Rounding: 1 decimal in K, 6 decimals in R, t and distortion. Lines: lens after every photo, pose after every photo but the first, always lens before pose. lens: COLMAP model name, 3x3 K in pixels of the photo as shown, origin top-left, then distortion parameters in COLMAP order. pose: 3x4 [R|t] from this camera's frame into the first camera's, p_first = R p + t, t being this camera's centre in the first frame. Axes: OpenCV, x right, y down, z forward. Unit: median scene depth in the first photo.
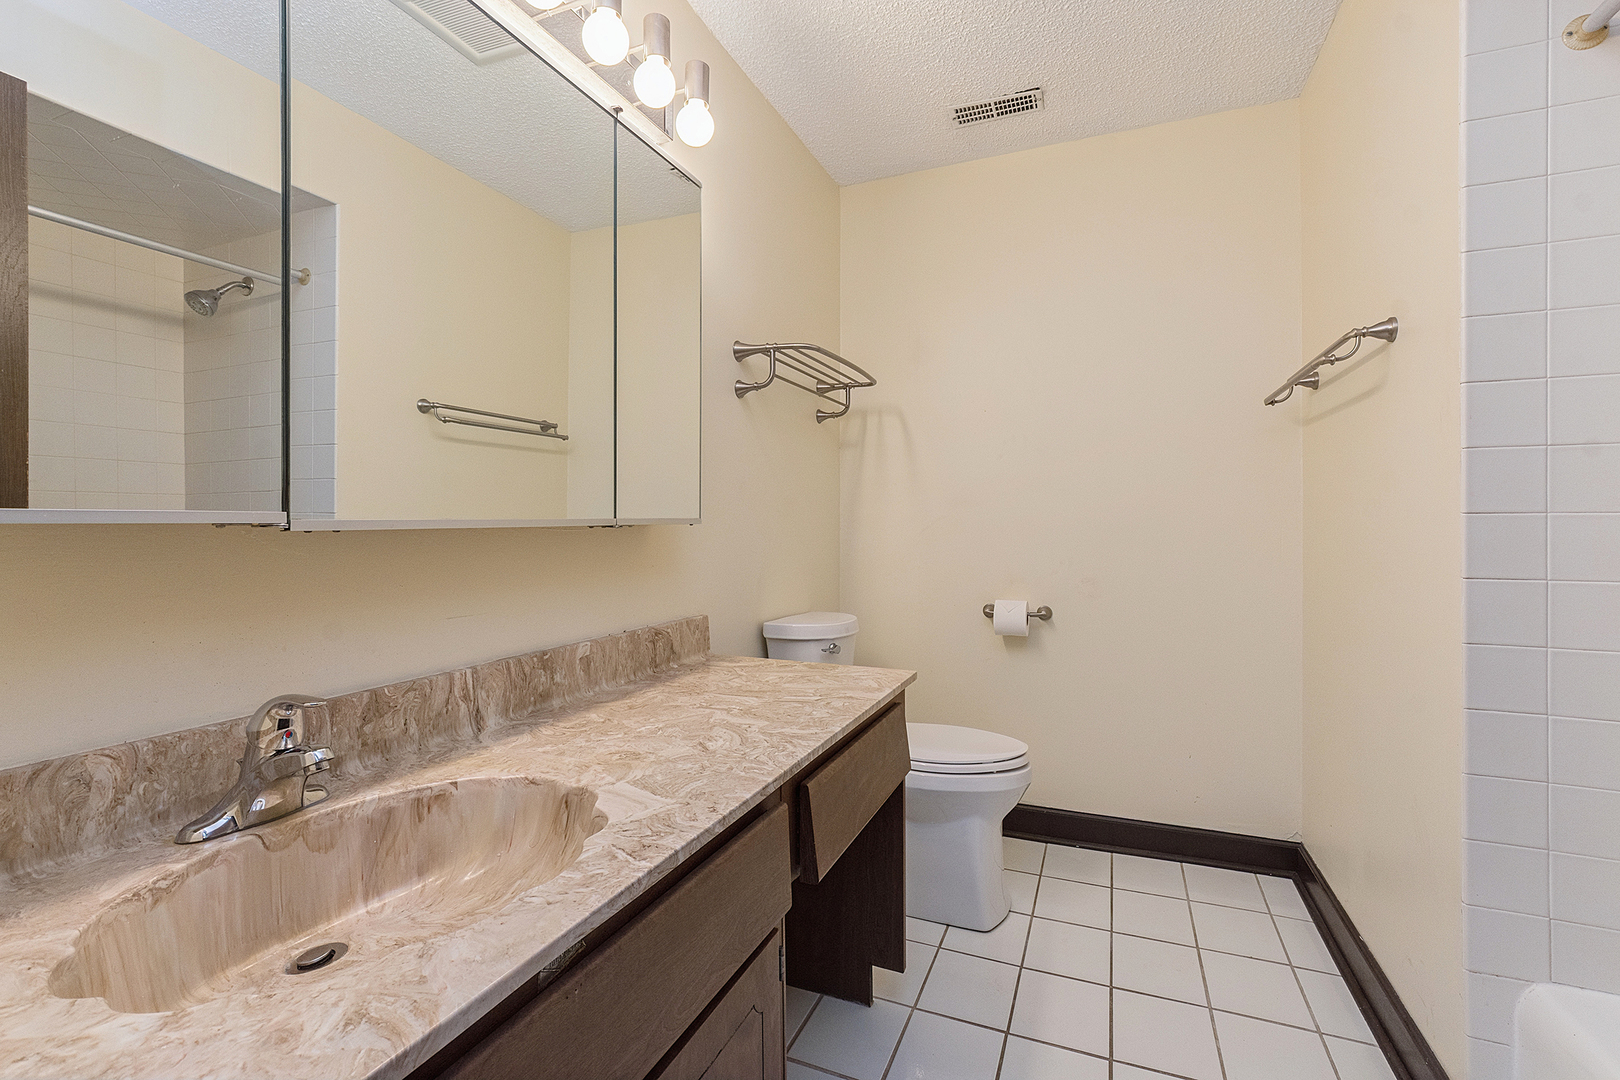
lens RADIAL K [[733.0, 0, 807.5], [0, 733.0, 532.2], [0, 0, 1]] dist [-0.000422, 0.000562]
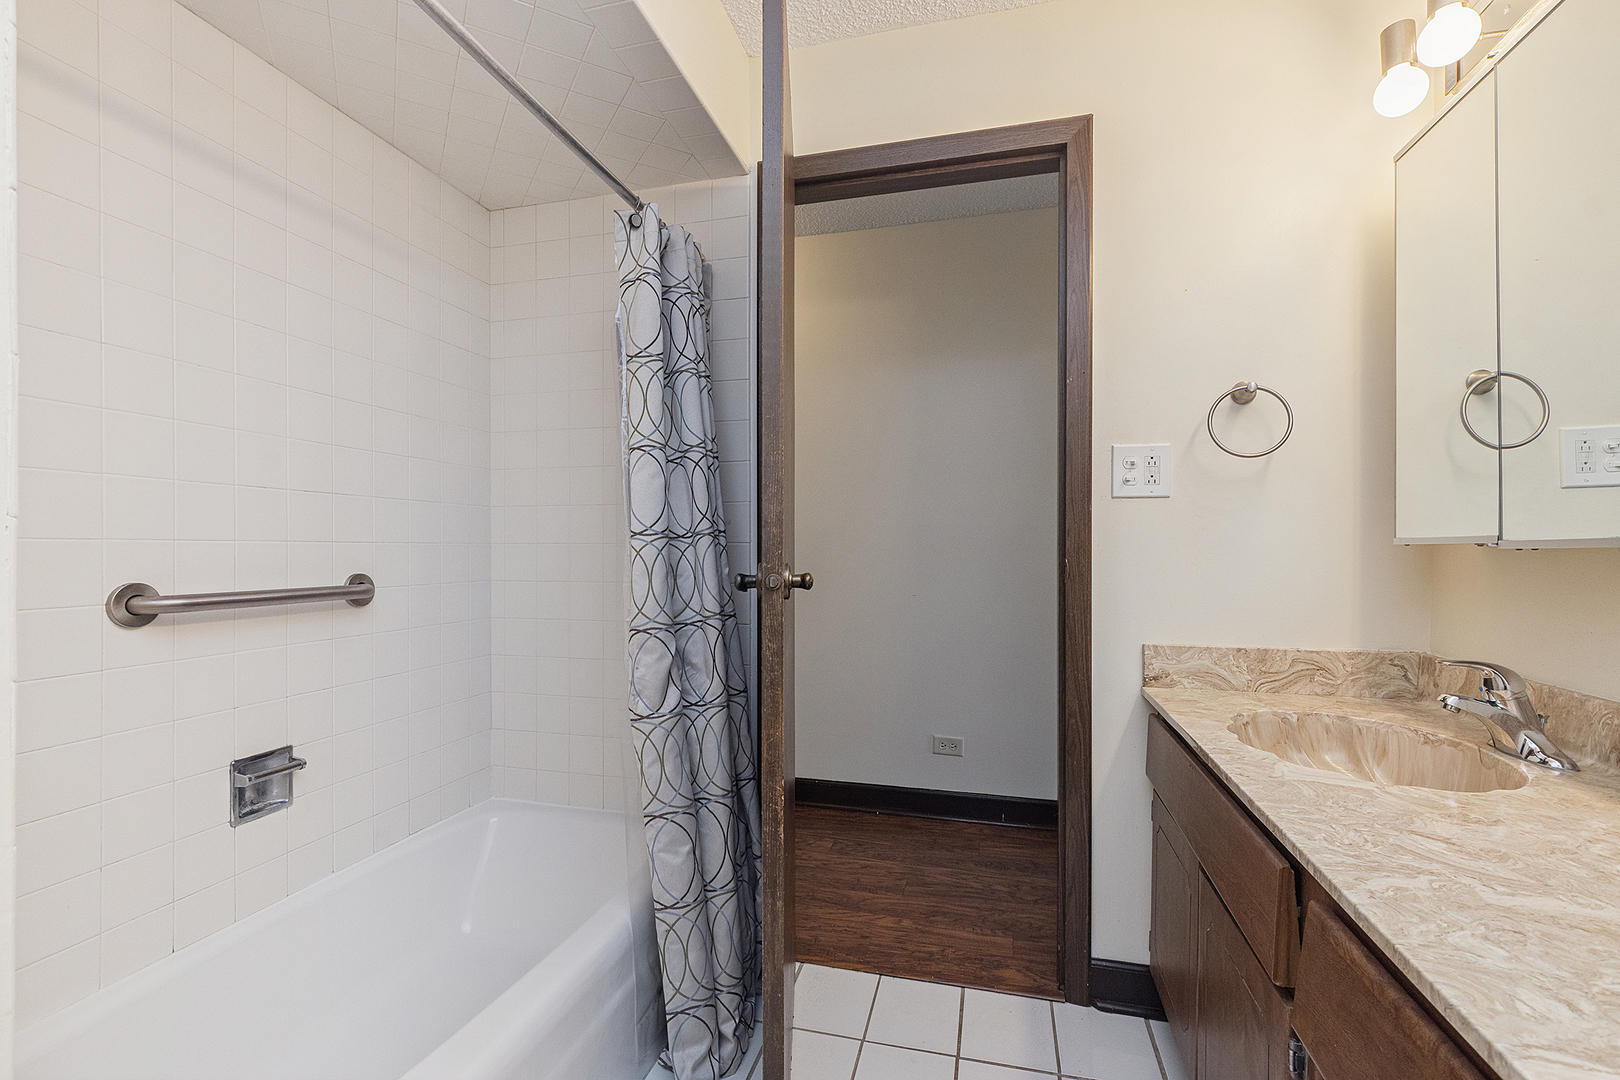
lens RADIAL K [[733.0, 0, 807.5], [0, 733.0, 532.2], [0, 0, 1]] dist [-0.000422, 0.000562]
pose [[-0.990490, 0.000120, -0.137587, 0.627605], [0.001202, 0.999969, -0.007778, -0.018986], [0.137582, -0.007869, -0.990459, 1.736533]]
